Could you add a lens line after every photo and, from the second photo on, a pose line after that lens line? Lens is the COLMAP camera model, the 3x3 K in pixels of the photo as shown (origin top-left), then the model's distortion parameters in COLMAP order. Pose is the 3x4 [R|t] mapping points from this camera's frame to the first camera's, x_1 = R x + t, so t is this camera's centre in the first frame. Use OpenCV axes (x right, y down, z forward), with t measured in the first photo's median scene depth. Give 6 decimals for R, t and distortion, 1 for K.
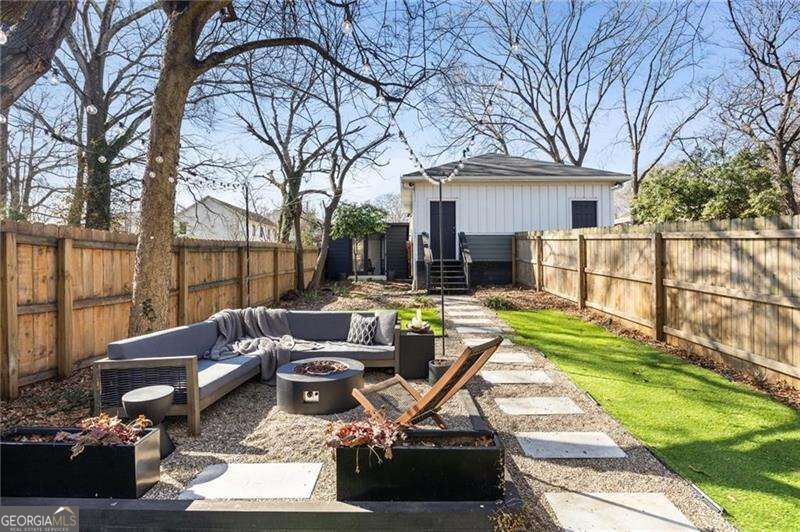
lens RADIAL K [[385.2, 0, 400.9], [0, 385.2, 262.8], [0, 0, 1]] dist [-0.014554, -0.000068]
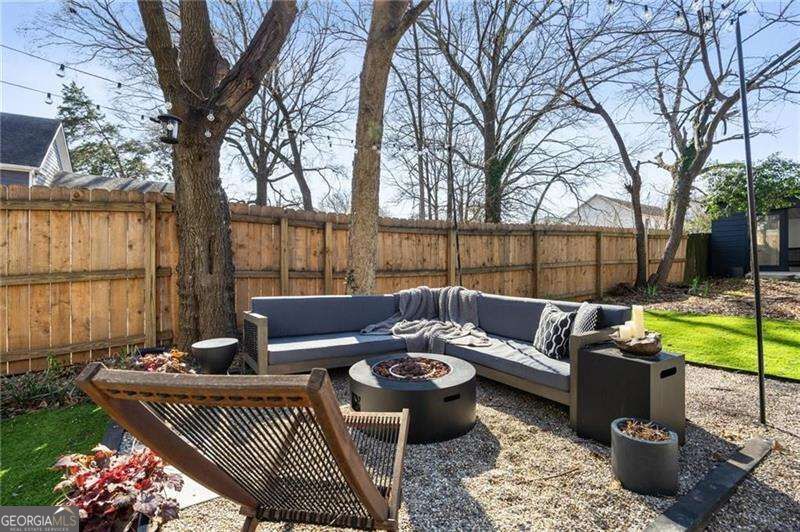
lens RADIAL K [[363.1, 0, 398.6], [0, 363.1, 265.3], [0, 0, 1]] dist [-0.020673, -0.000057]
pose [[0.536651, 0.006169, -0.843782, 0.089501], [0.000475, 0.999971, 0.007613, 0.023262], [0.843804, -0.004487, 0.536632, 0.174038]]
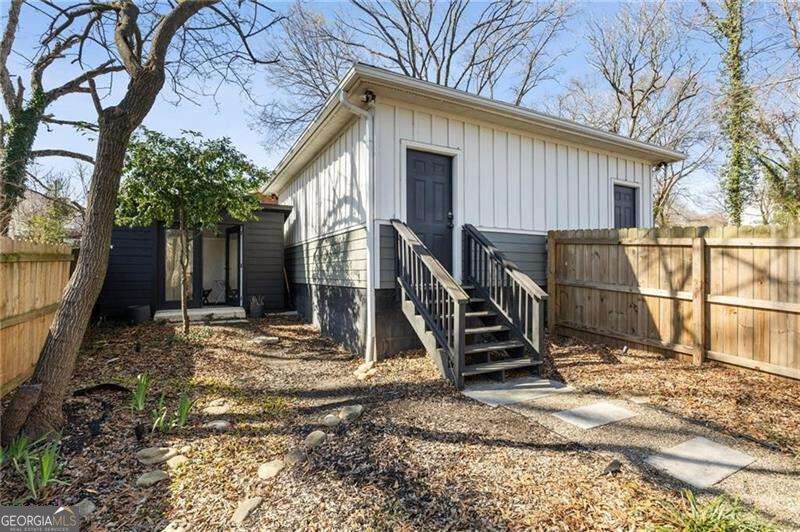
lens RADIAL K [[385.2, 0, 400.2], [0, 385.2, 268.8], [0, 0, 1]] dist [-0.014554, -0.000068]
pose [[0.880776, 0.006141, 0.473494, -0.130435], [-0.006145, 0.999980, -0.001538, -0.024567], [-0.473494, -0.001555, 0.880796, 0.629588]]
